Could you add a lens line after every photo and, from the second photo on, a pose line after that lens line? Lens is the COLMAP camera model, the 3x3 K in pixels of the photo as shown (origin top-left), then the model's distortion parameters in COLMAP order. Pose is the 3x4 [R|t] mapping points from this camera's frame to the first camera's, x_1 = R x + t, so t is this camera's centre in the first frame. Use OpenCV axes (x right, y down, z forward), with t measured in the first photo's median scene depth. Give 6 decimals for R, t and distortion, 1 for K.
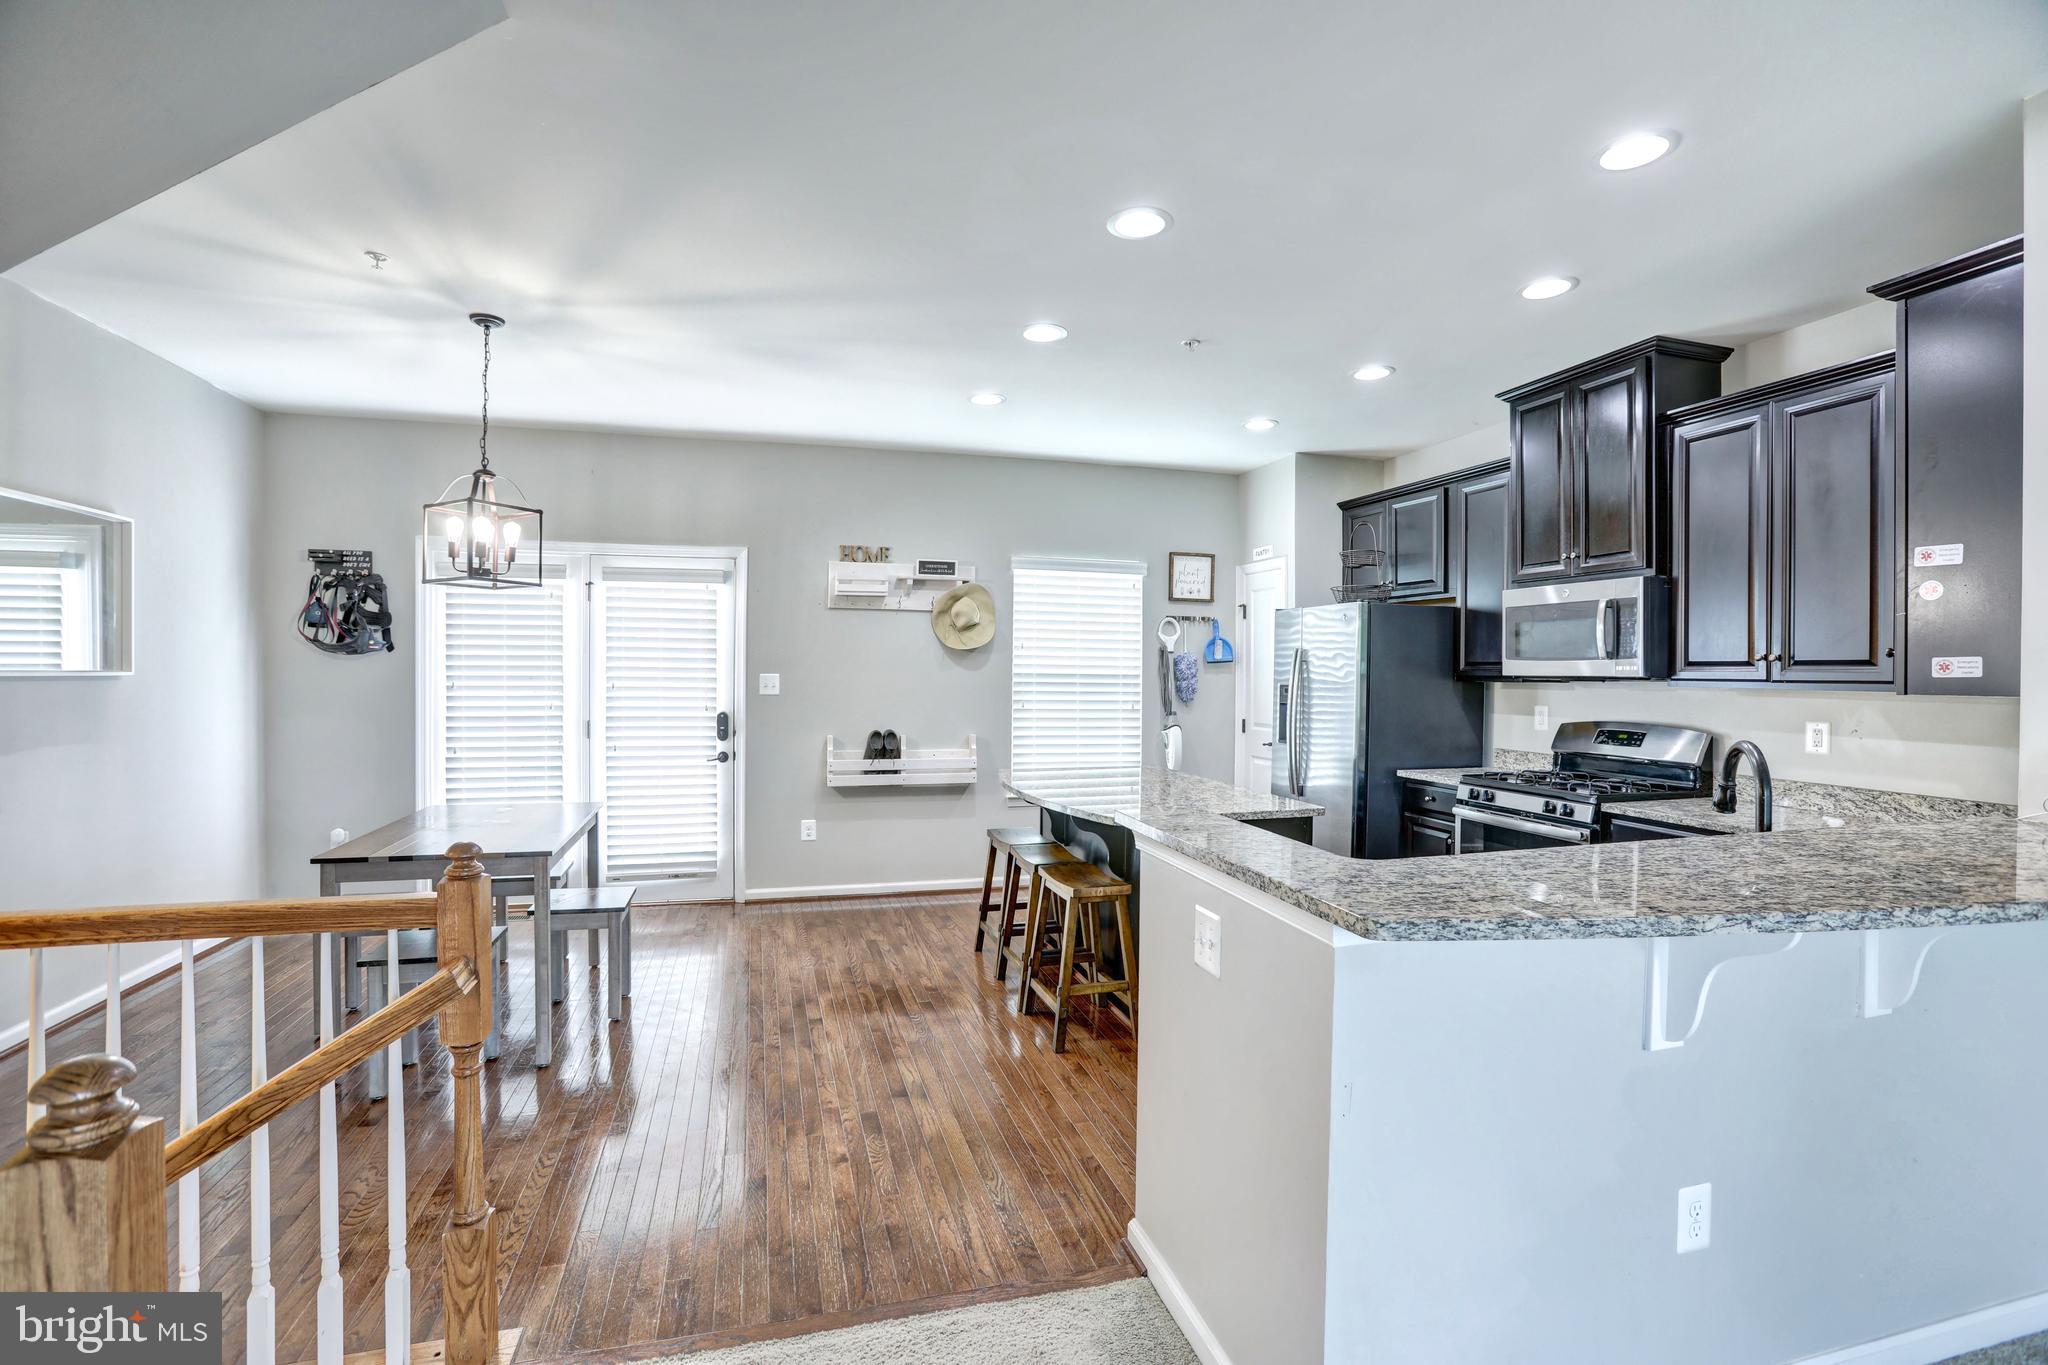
lens RADIAL K [[940.5, 0, 1033.6], [0, 940.5, 670.1], [0, 0, 1]] dist [-0.052200, 0.008894]
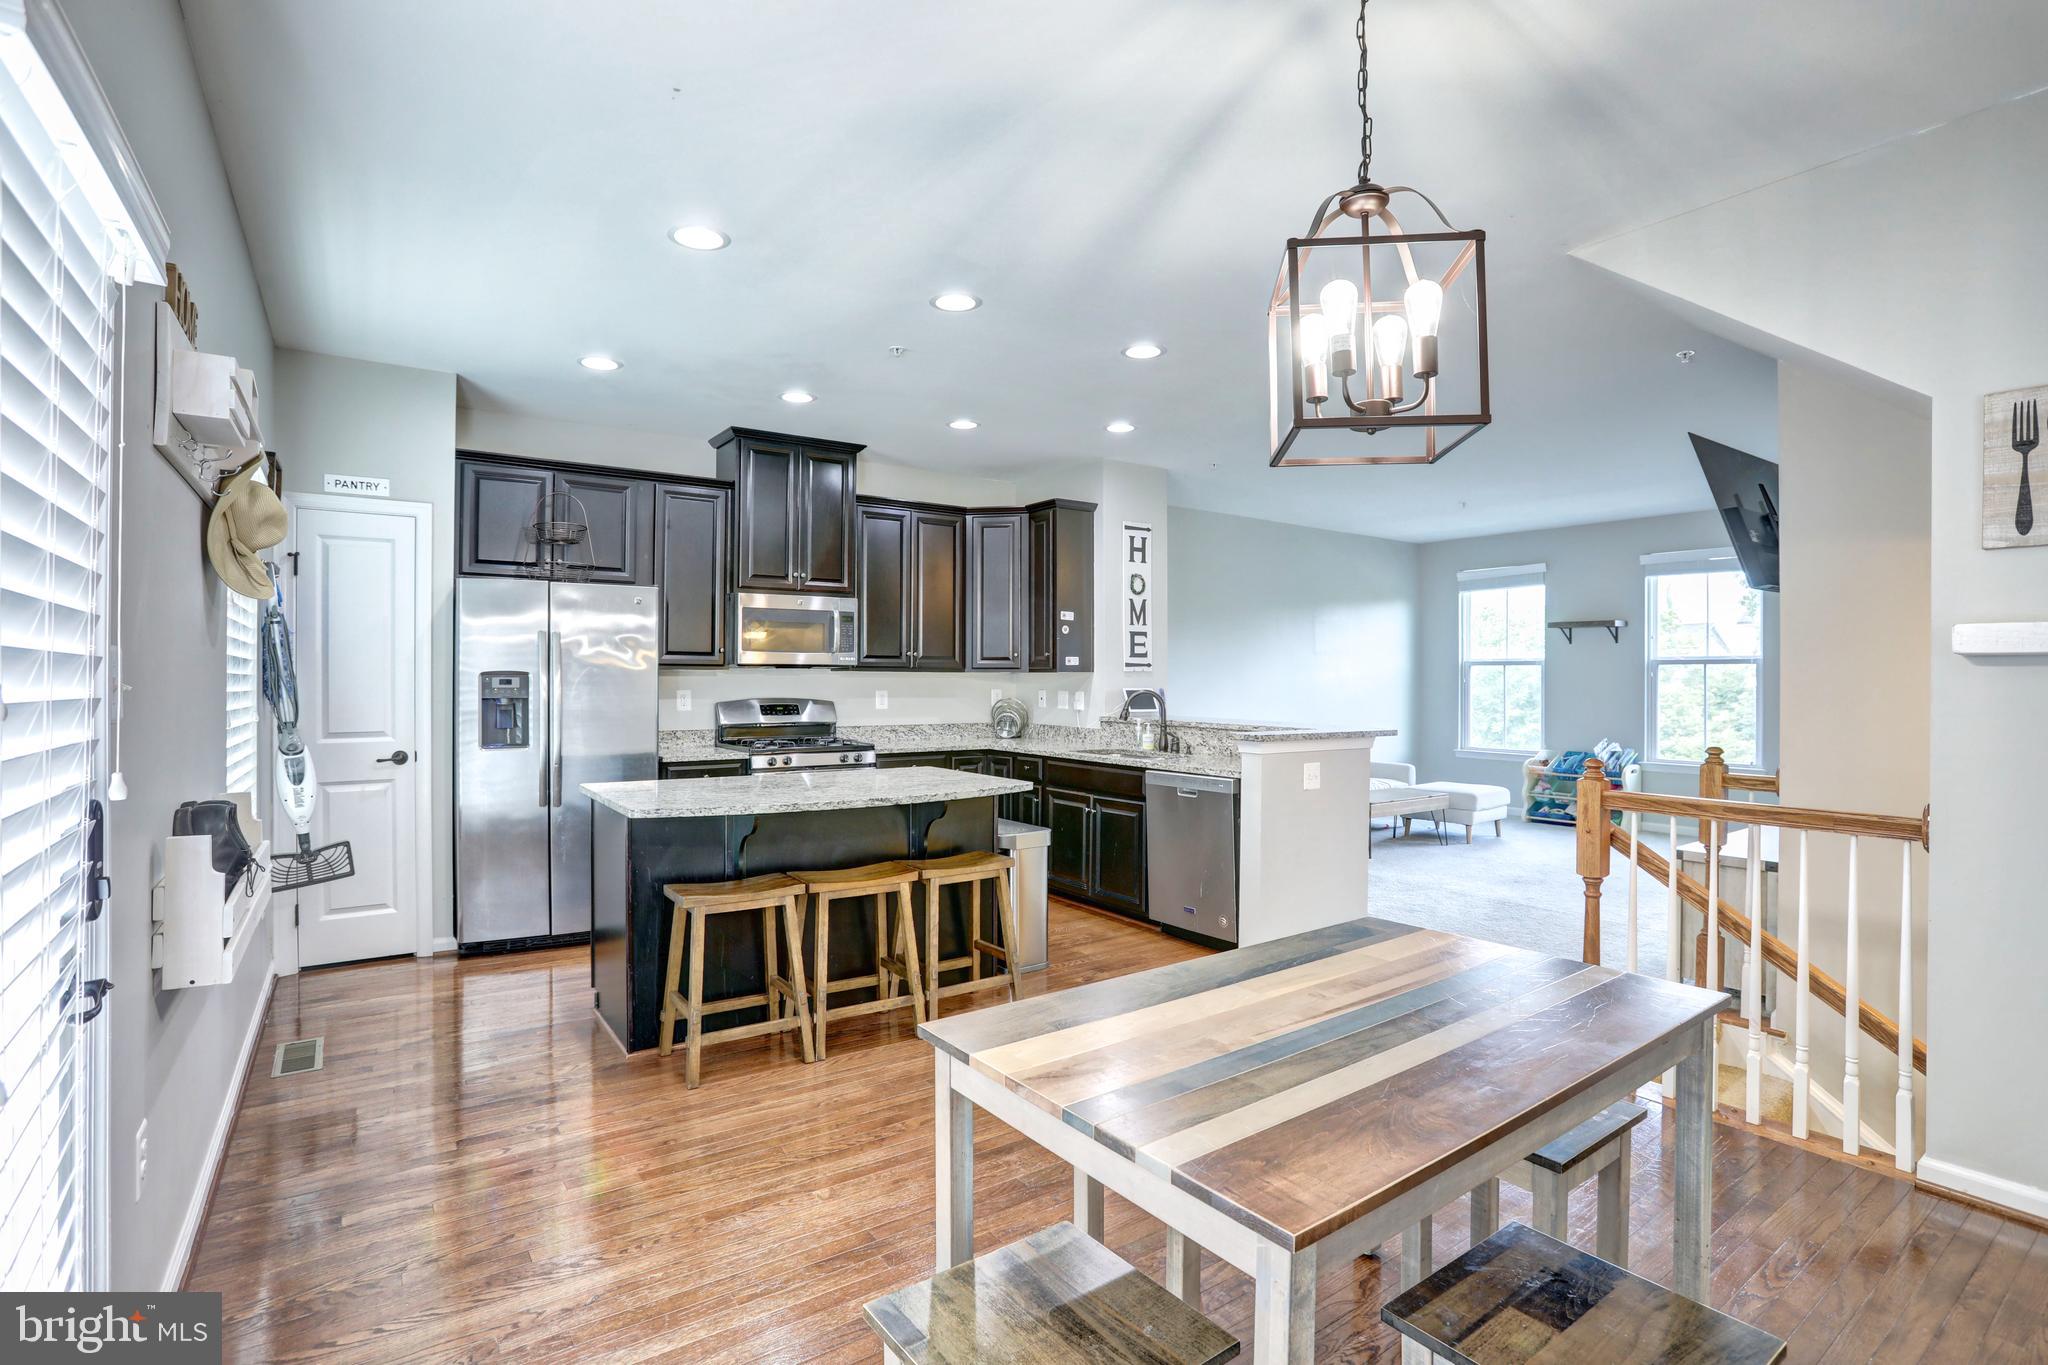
lens RADIAL K [[976.8, 0, 1018.6], [0, 976.8, 667.7], [0, 0, 1]] dist [-0.052626, 0.002161]
pose [[-0.316427, 0.000588, 0.948617, -0.658110], [-0.005439, 0.999982, -0.002434, 0.009977], [-0.948601, -0.005929, -0.316418, 0.870826]]
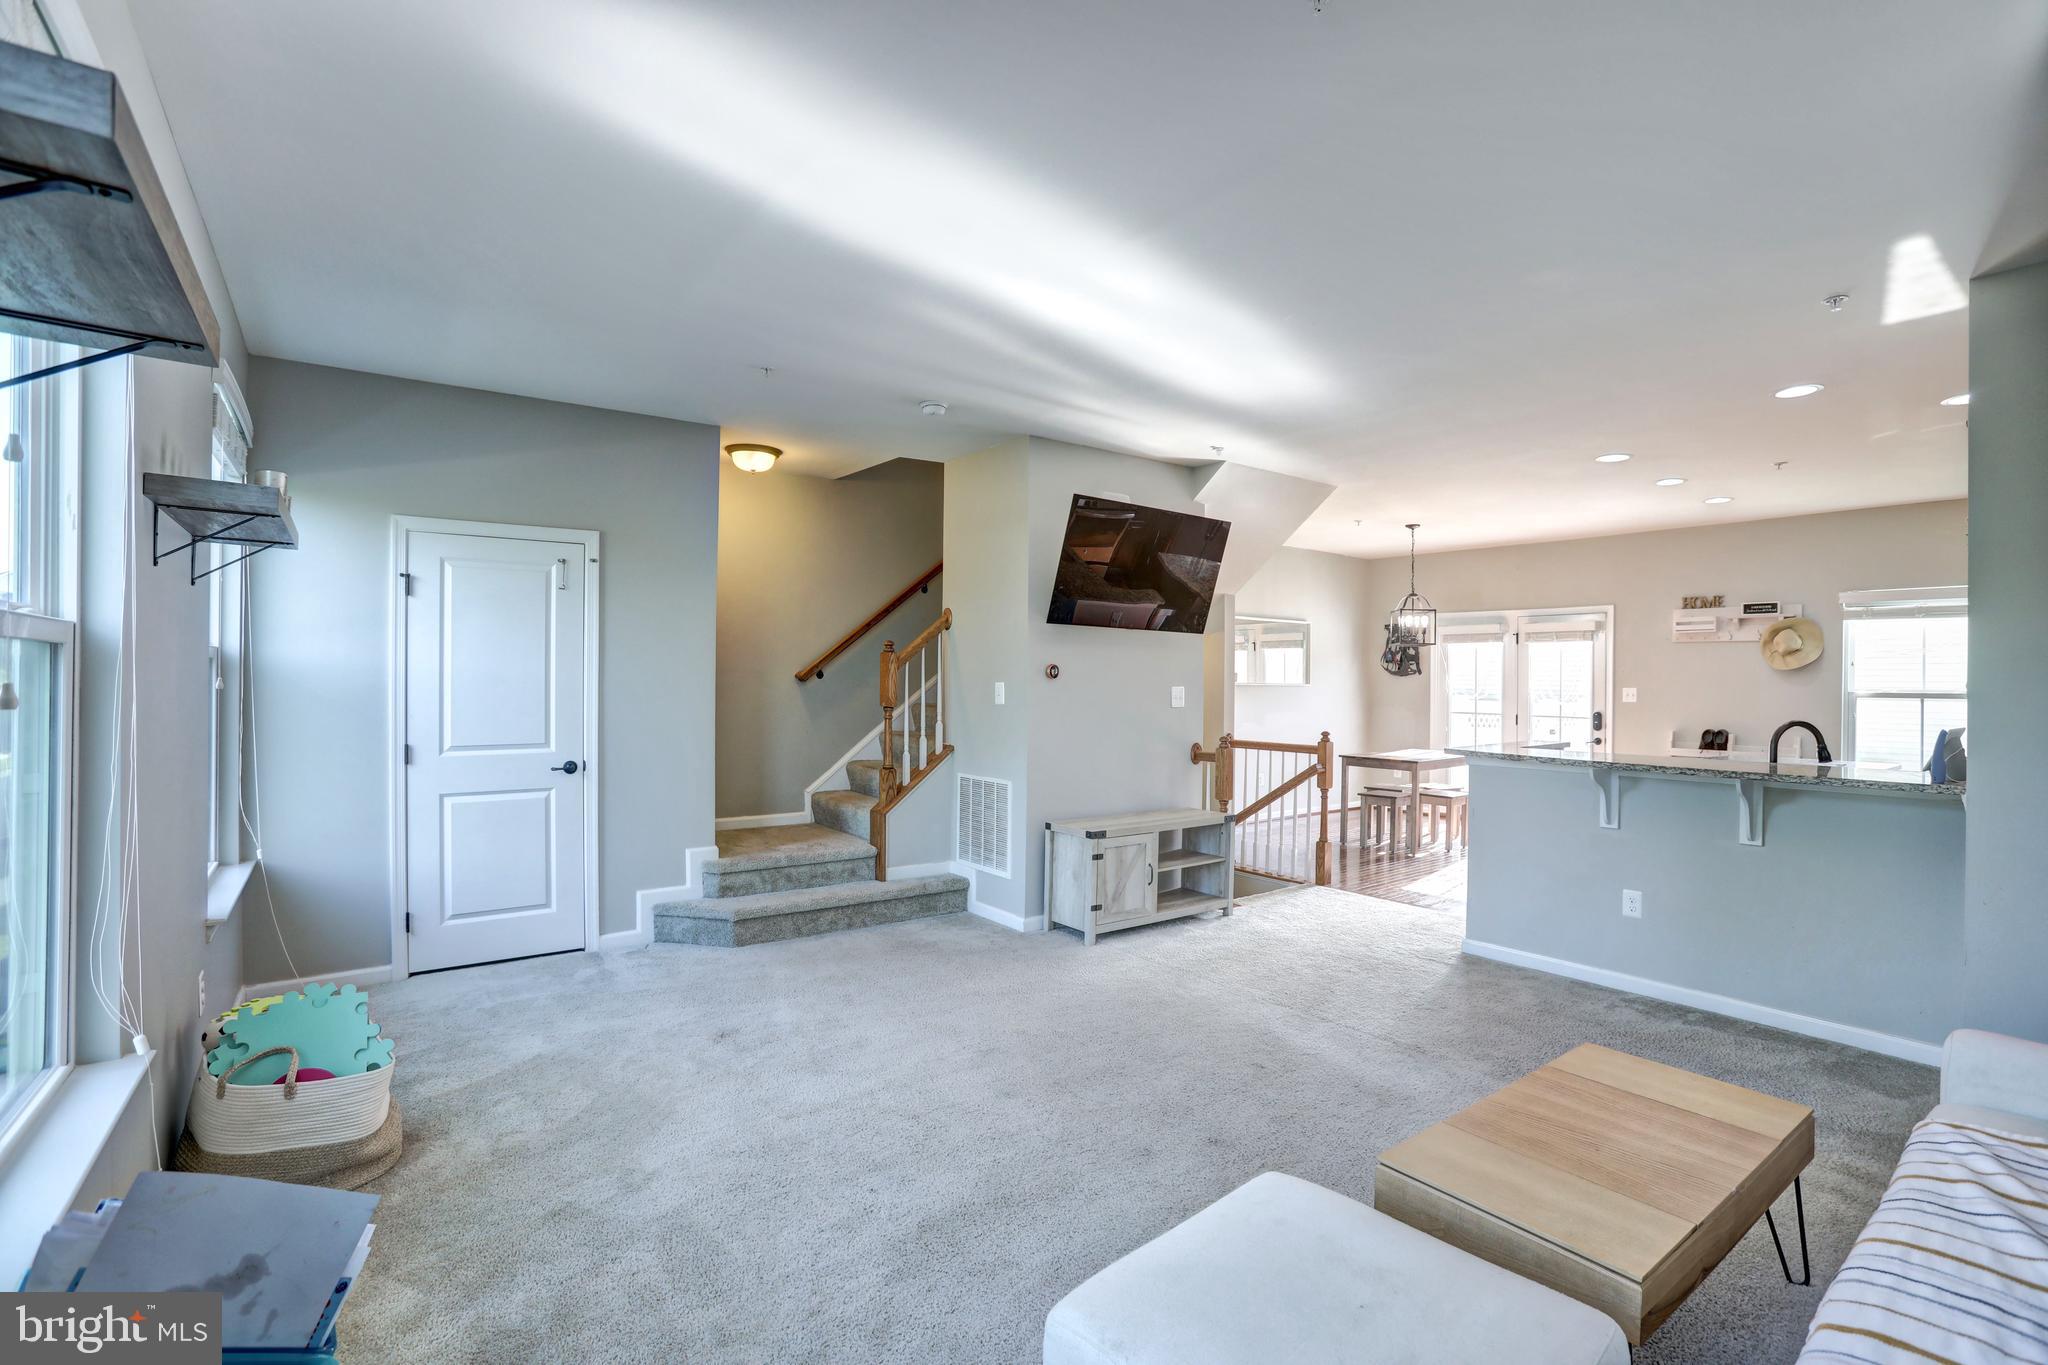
lens RADIAL K [[940.5, 0, 1016.8], [0, 940.5, 679.3], [0, 0, 1]] dist [-0.052200, 0.008894]
pose [[0.358600, -0.000197, -0.933491, 0.857487], [-0.008334, 0.999959, -0.003412, 0.004250], [0.933454, 0.009003, 0.358583, -0.515869]]
